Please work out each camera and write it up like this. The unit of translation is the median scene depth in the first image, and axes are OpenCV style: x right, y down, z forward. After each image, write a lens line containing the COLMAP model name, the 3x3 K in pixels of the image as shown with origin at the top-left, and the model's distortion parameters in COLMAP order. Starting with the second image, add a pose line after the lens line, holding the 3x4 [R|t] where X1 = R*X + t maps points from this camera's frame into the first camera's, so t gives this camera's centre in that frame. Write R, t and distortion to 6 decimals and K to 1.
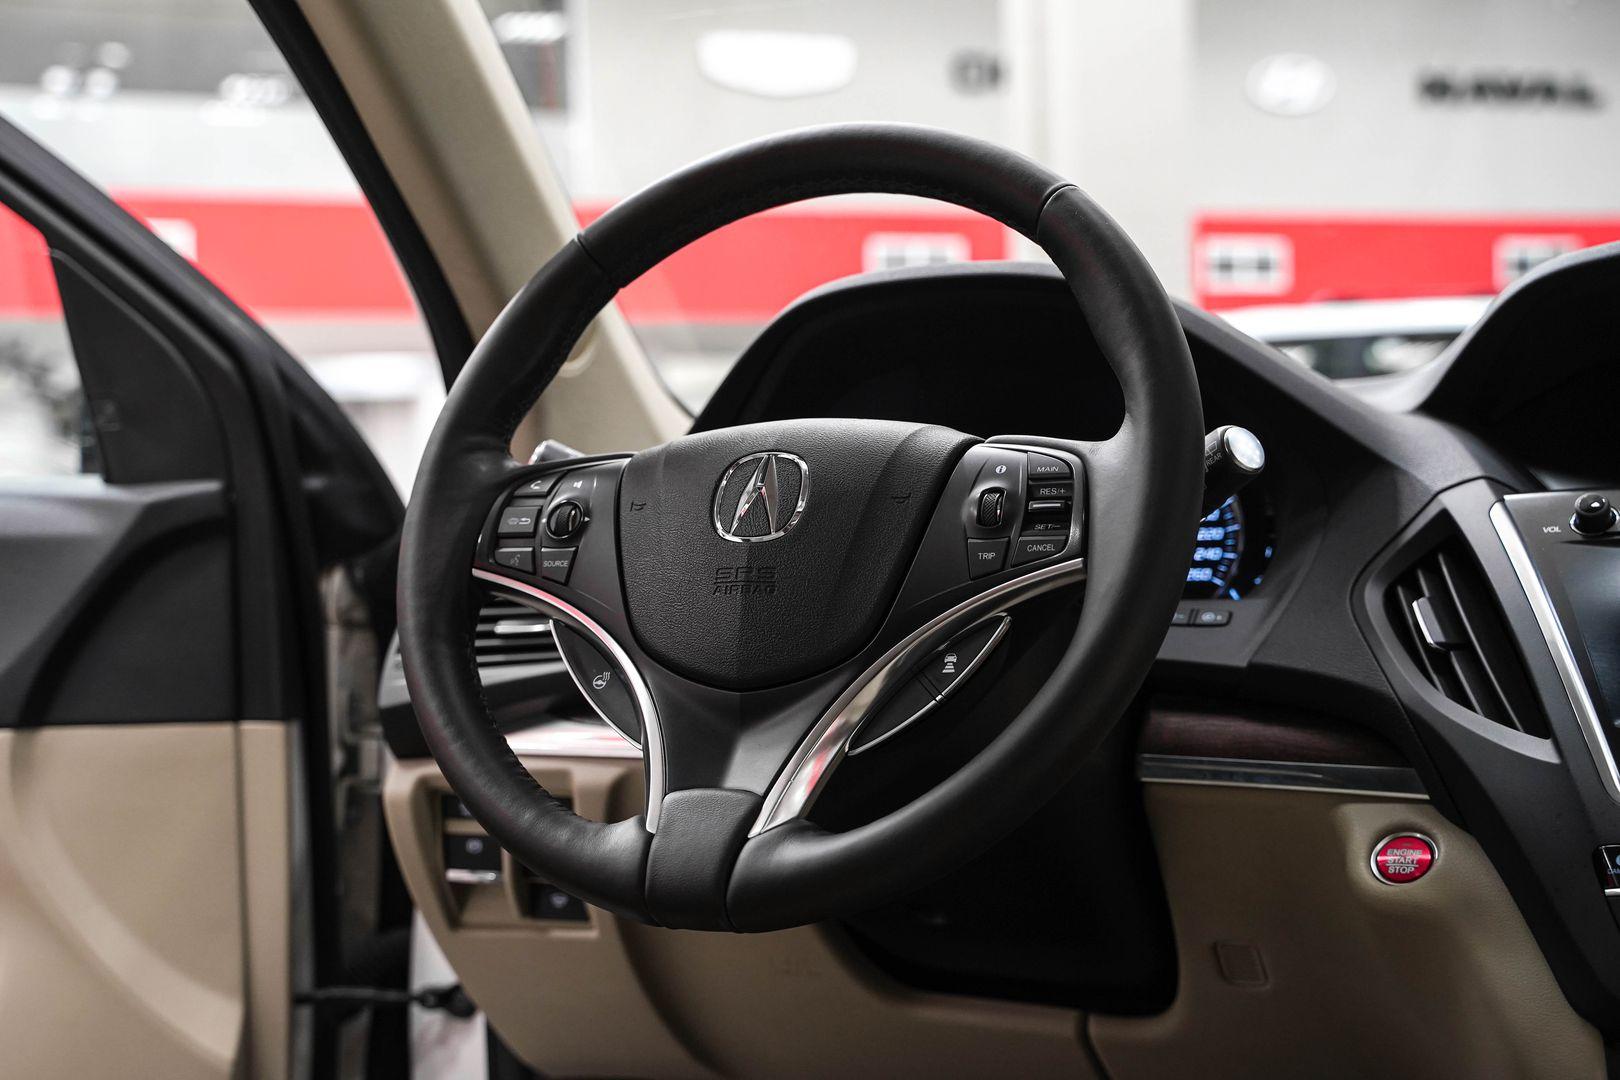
lens RADIAL K [[2208.9, 0, 787.3], [0, 2208.9, 528.9], [0, 0, 1]] dist [0.078873, 0.000000]
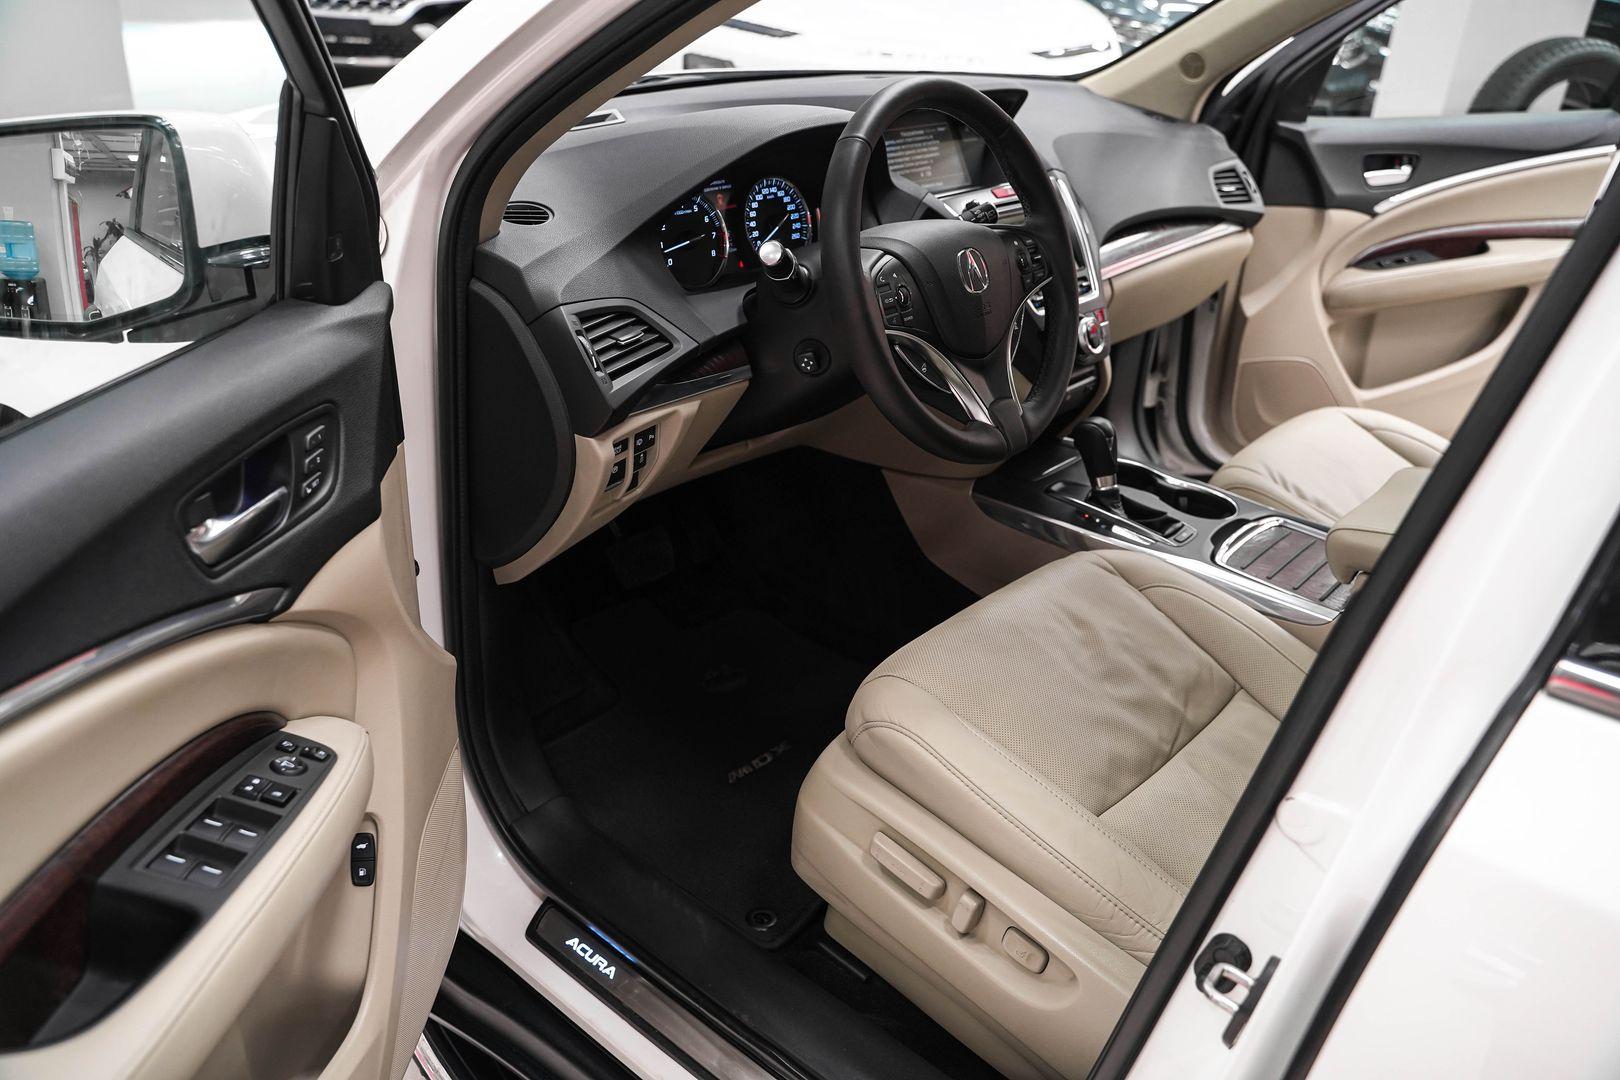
lens RADIAL K [[1314.0, 0, 808.0], [0, 1314.0, 530.6], [0, 0, 1]] dist [-0.115905, 0.081209]
pose [[0.242022, -0.394094, 0.886631, -1.253645], [-0.064399, 0.905259, 0.419952, -0.303282], [-0.968131, -0.158736, 0.193713, 0.814967]]
